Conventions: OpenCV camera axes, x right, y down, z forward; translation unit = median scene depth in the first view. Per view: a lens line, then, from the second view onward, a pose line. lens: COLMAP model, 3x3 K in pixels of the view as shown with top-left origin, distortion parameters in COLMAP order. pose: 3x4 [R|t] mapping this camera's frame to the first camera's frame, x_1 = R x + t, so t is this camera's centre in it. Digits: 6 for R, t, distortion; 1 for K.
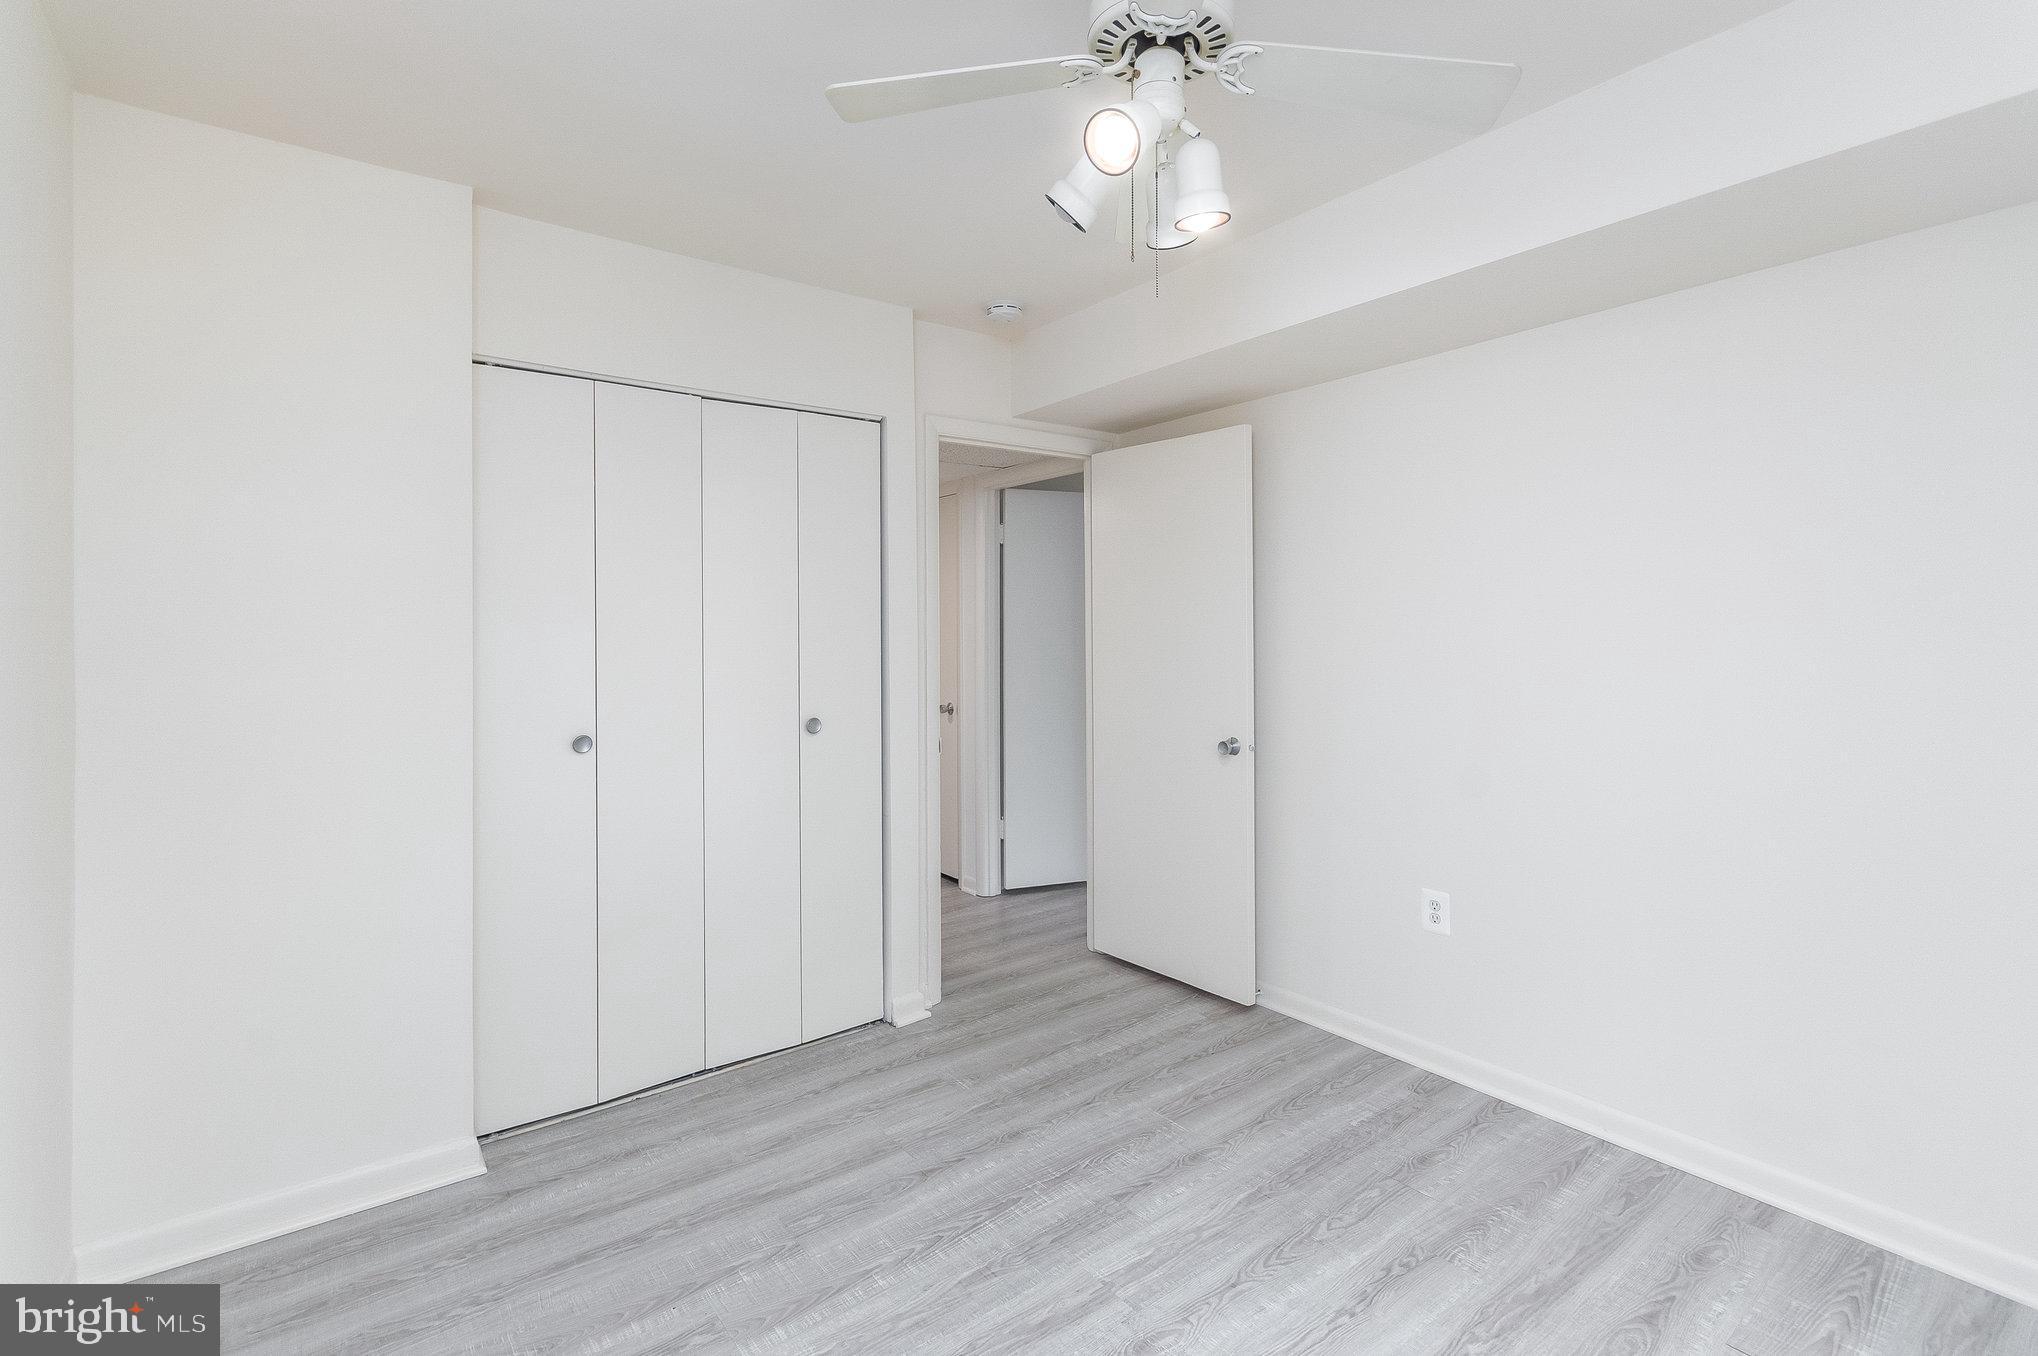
lens RADIAL K [[927.6, 0, 1017.2], [0, 927.6, 633.7], [0, 0, 1]] dist [0.001197, -0.000810]
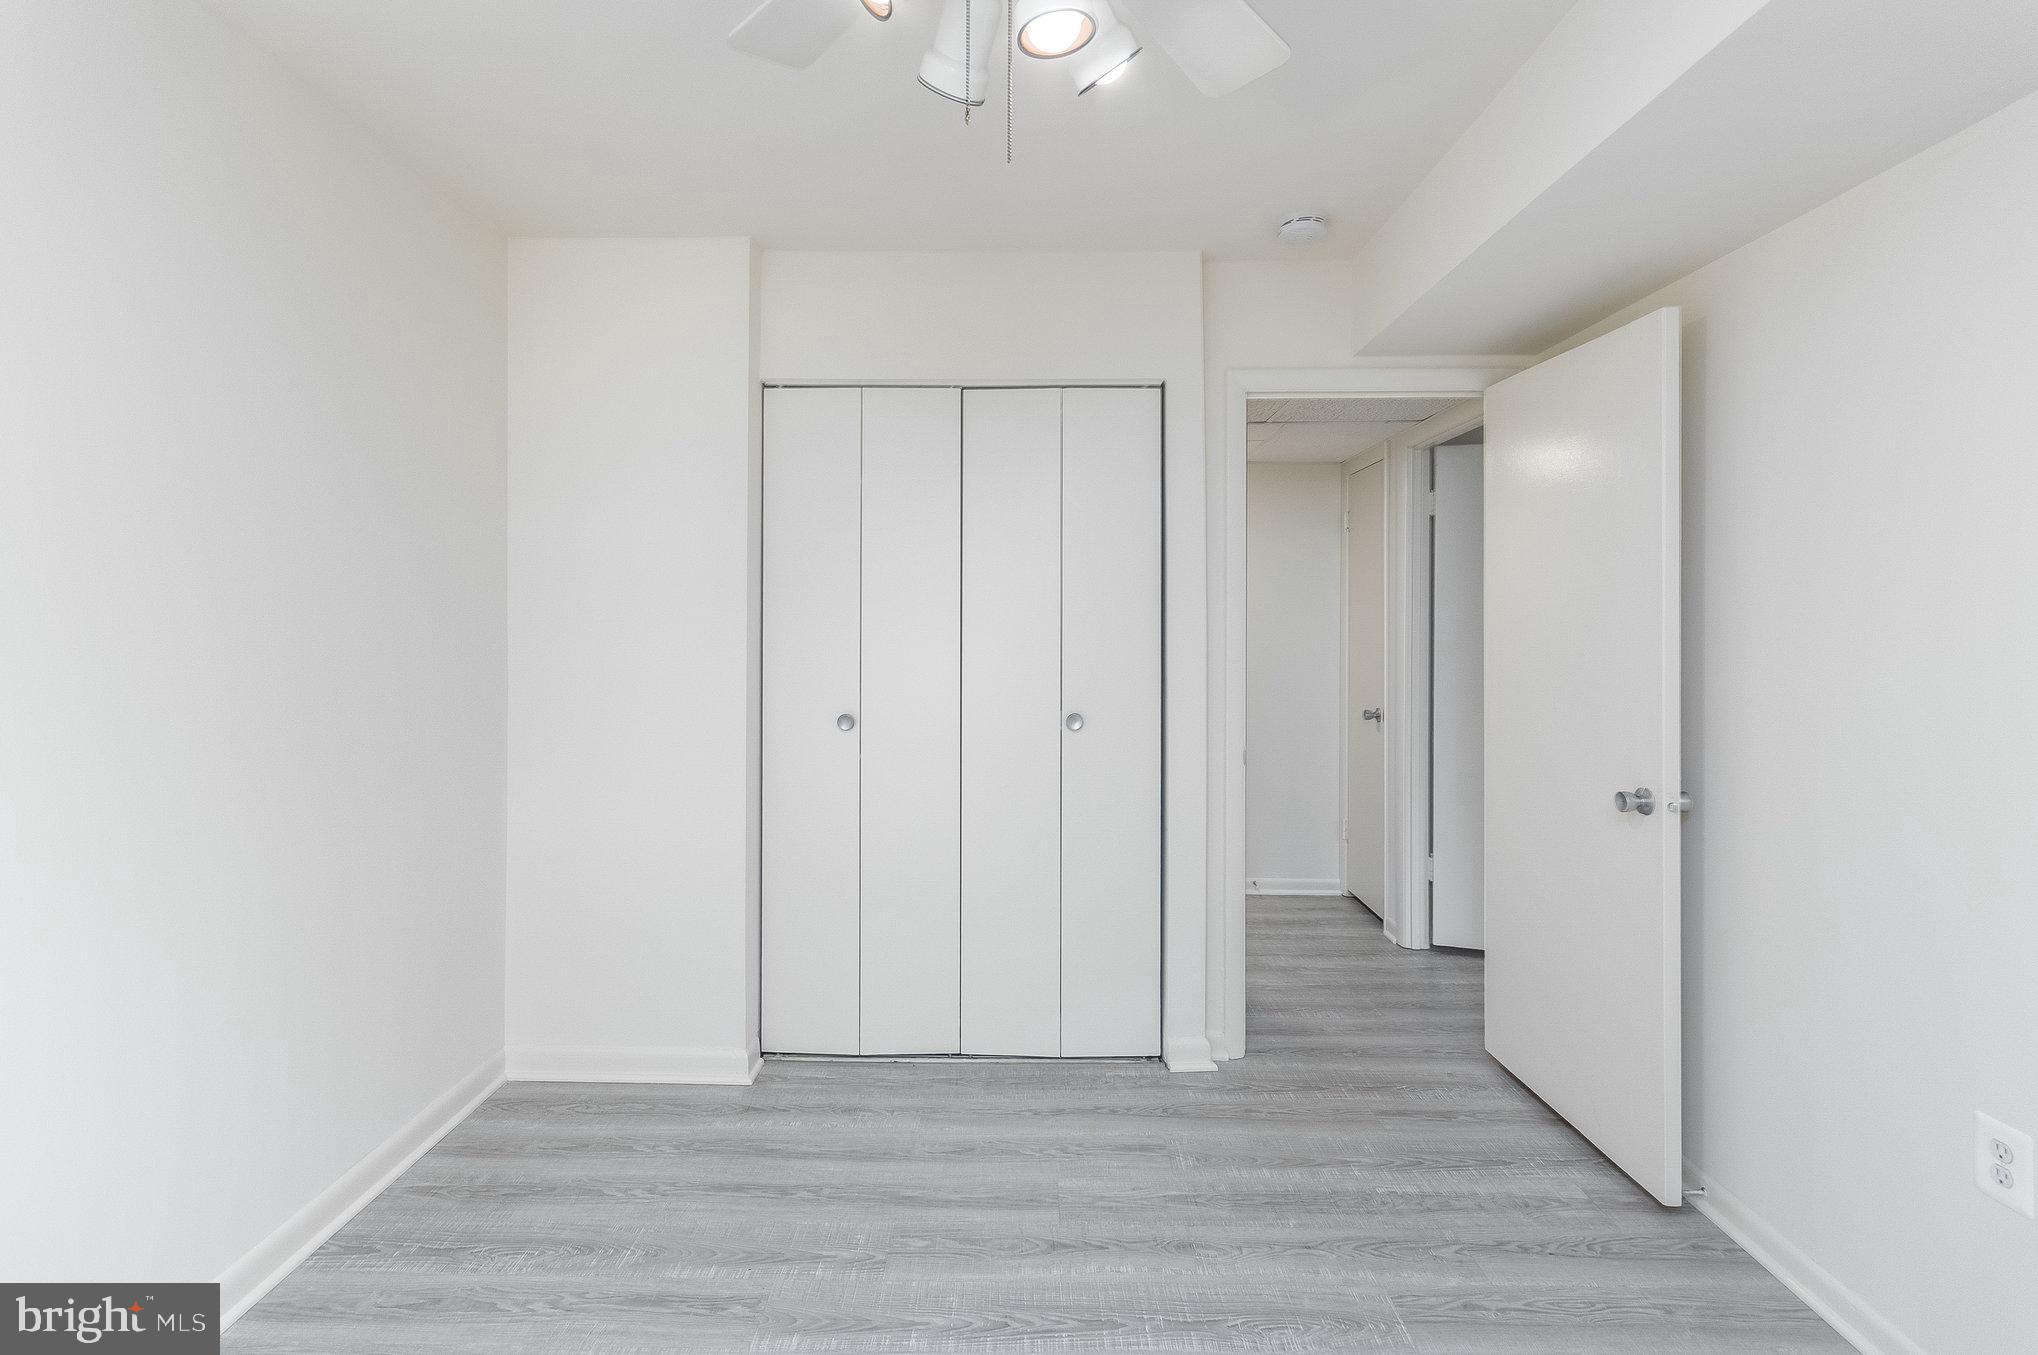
lens RADIAL K [[931.2, 0, 1015.6], [0, 931.2, 618.1], [0, 0, 1]] dist [0.000211, 0.000042]
pose [[0.787631, 0.007636, -0.616100, 0.335538], [-0.011204, 0.999935, -0.001929, -0.002677], [0.616046, 0.008422, 0.787665, 0.237651]]
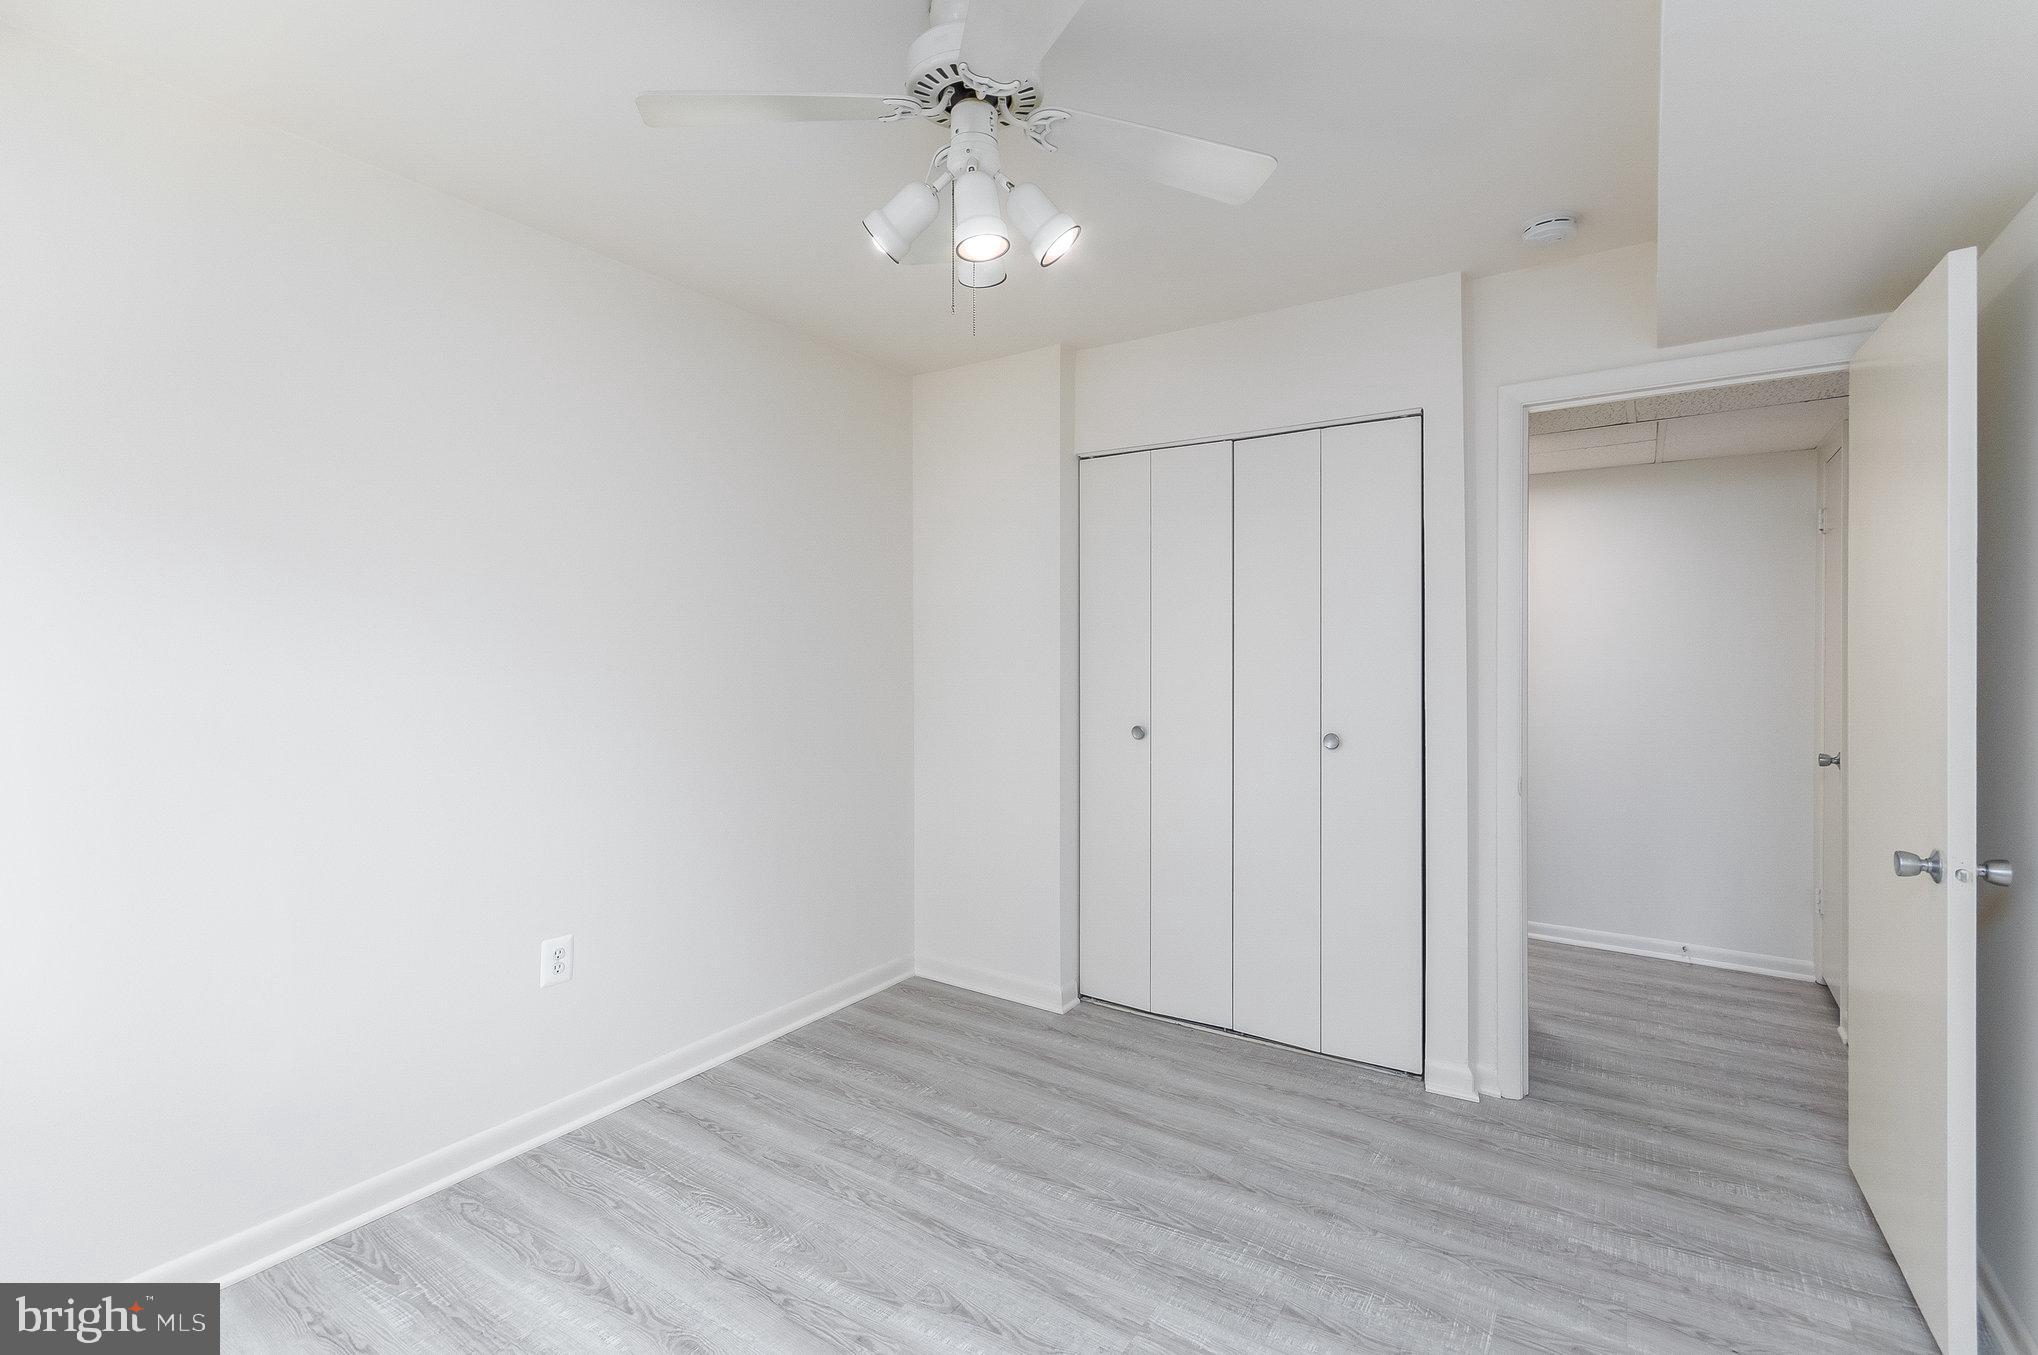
lens RADIAL K [[921.4, 0, 1022.6], [0, 921.4, 650.9], [0, 0, 1]] dist [-0.001296, -0.001438]
pose [[0.325748, 0.009802, -0.945406, 0.653221], [-0.003340, 0.999952, 0.009216, -0.005732], [0.945451, 0.000155, 0.325765, 0.390831]]
